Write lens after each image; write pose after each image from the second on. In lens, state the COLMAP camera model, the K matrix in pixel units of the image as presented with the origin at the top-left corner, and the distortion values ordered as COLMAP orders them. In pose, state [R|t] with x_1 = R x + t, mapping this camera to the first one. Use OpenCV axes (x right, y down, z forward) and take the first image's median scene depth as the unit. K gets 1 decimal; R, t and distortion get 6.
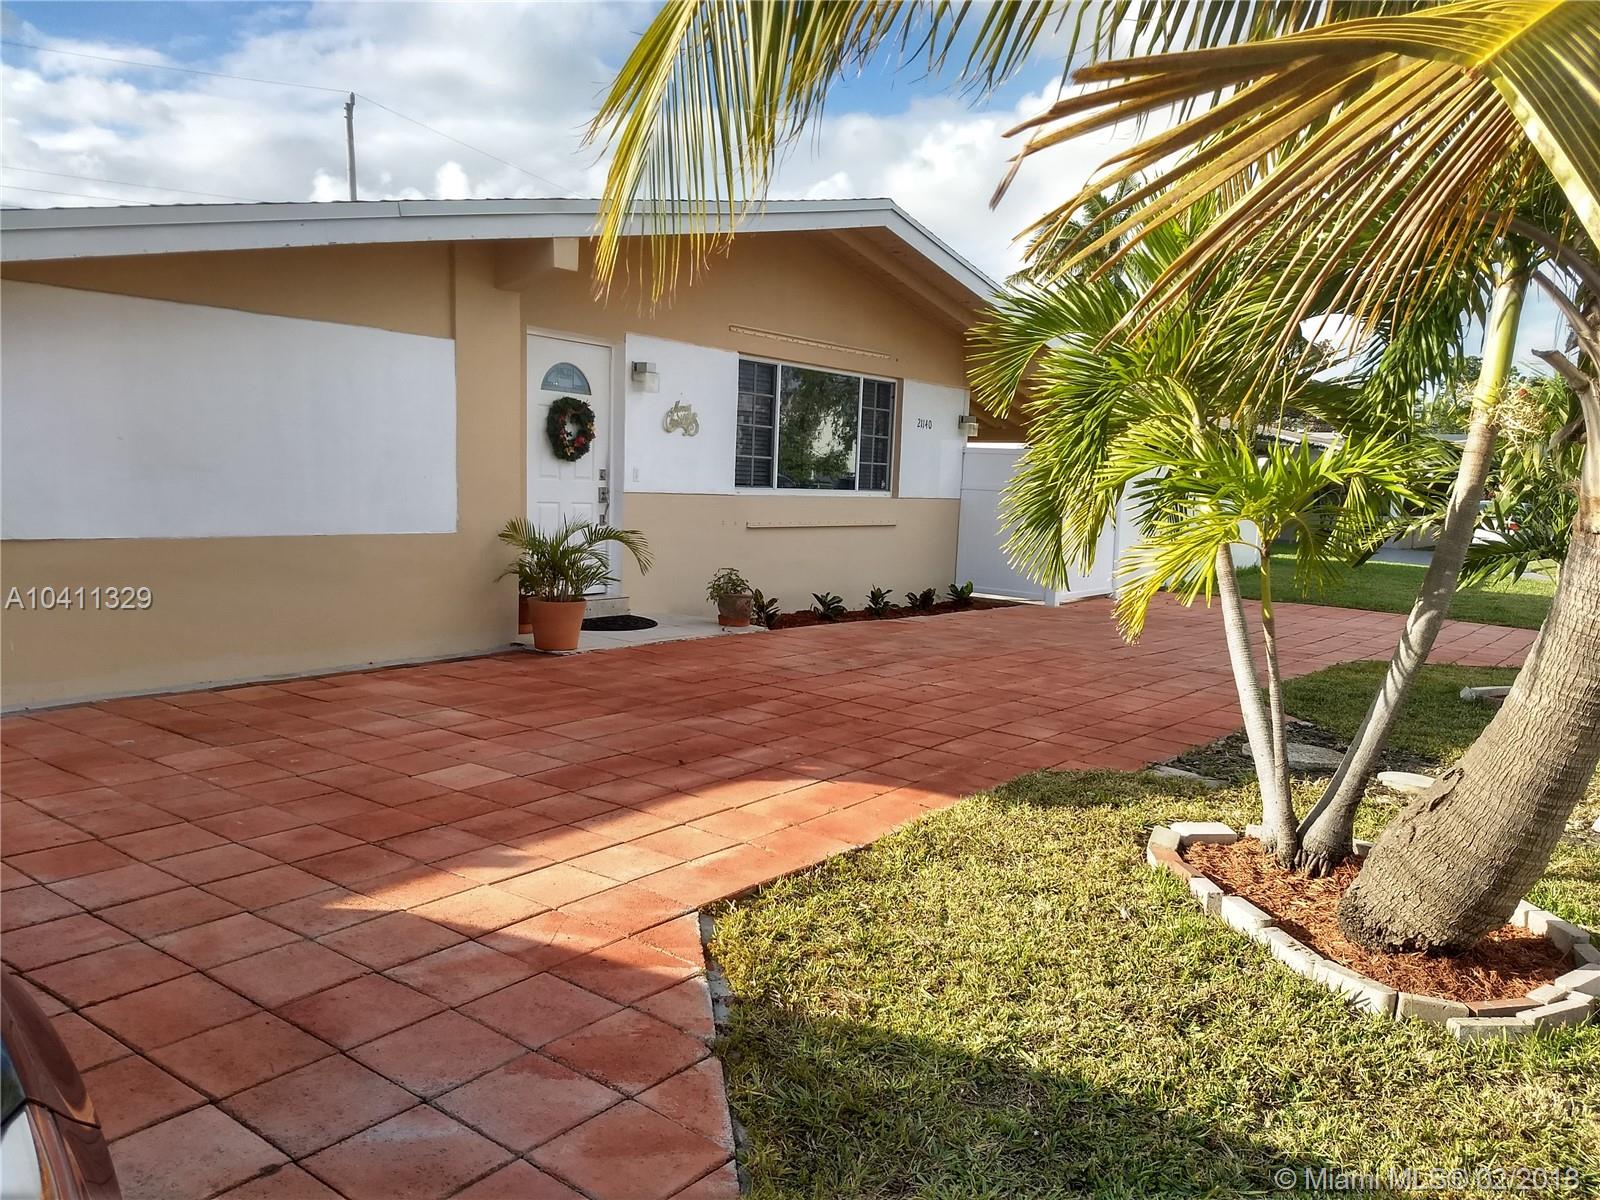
lens RADIAL K [[1233.6, 0, 798.1], [0, 1233.6, 596.1], [0, 0, 1]] dist [0.046287, -0.022781]
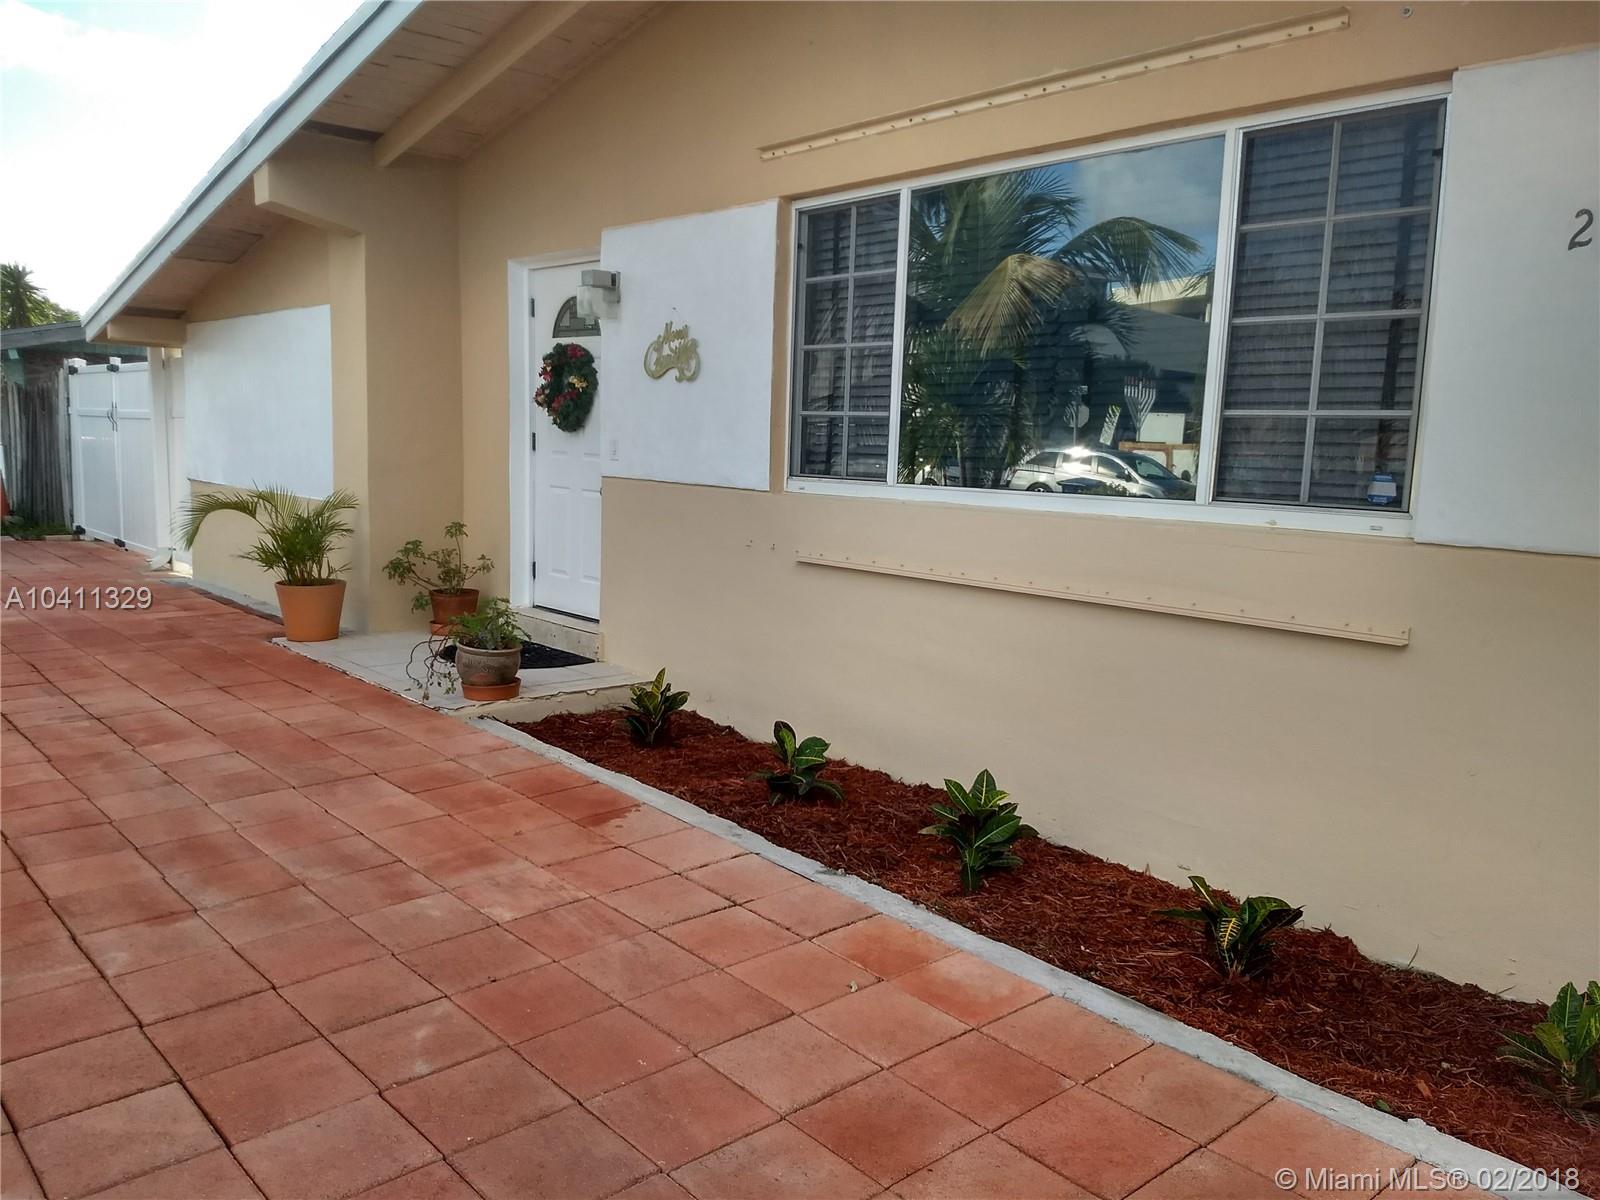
lens RADIAL K [[1233.6, 0, 802.2], [0, 1233.6, 593.1], [0, 0, 1]] dist [0.046287, -0.022781]
pose [[-0.192111, 0.088404, -0.977383, 0.449285], [-0.121368, 0.986148, 0.113053, -0.102233], [0.973839, 0.140342, -0.178720, 1.137923]]
